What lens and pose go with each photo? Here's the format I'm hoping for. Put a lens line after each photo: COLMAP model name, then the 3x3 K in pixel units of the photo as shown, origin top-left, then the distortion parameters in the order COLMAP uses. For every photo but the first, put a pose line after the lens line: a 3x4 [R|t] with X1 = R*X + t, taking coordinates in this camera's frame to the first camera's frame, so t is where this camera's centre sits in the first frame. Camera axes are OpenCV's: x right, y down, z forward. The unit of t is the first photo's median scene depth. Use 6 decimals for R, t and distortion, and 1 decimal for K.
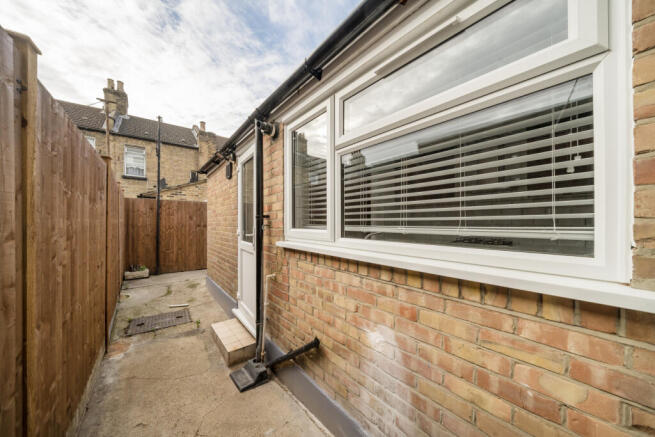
lens RADIAL K [[224.4, 0, 329.4], [0, 224.4, 220.5], [0, 0, 1]] dist [-0.006187, 0.000175]
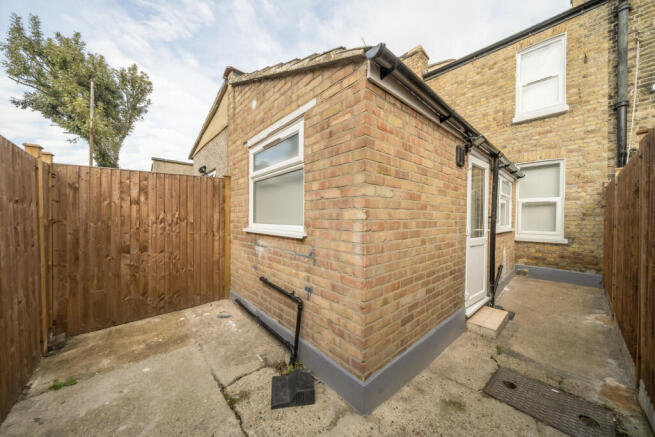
lens RADIAL K [[224.4, 0, 329.2], [0, 224.4, 219.1], [0, 0, 1]] dist [-0.006187, 0.000175]
pose [[-0.056403, -0.002807, 0.998404, -1.455725], [-0.010254, 0.999945, 0.002232, 0.007014], [-0.998355, -0.010111, -0.056429, 1.794909]]
